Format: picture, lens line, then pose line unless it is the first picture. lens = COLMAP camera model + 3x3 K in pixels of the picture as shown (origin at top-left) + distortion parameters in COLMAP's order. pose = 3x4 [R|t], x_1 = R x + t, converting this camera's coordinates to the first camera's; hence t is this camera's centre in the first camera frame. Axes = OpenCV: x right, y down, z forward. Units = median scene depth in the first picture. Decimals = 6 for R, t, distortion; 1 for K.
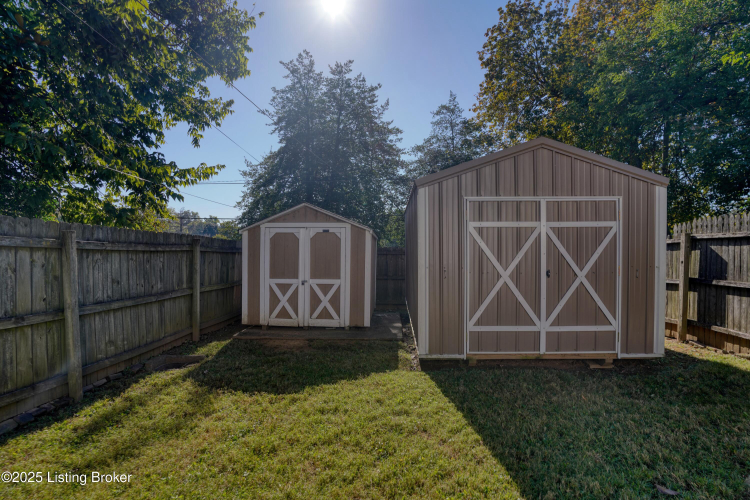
lens RADIAL K [[365.7, 0, 372.8], [0, 365.7, 250.8], [0, 0, 1]] dist [-0.078110, 0.035213]
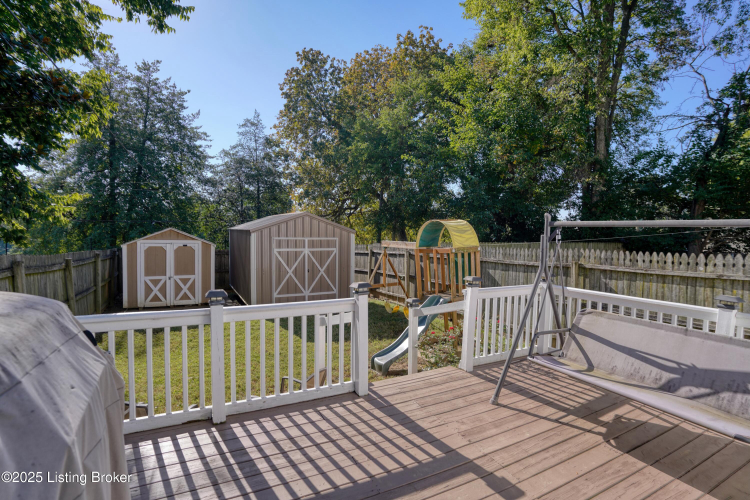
lens RADIAL K [[365.7, 0, 372.8], [0, 365.7, 250.8], [0, 0, 1]] dist [-0.078110, 0.035213]
pose [[0.854682, -0.010046, 0.519055, -0.227713], [-0.012218, 0.999147, 0.039456, -0.097383], [-0.519009, -0.040064, 0.853830, -0.734563]]
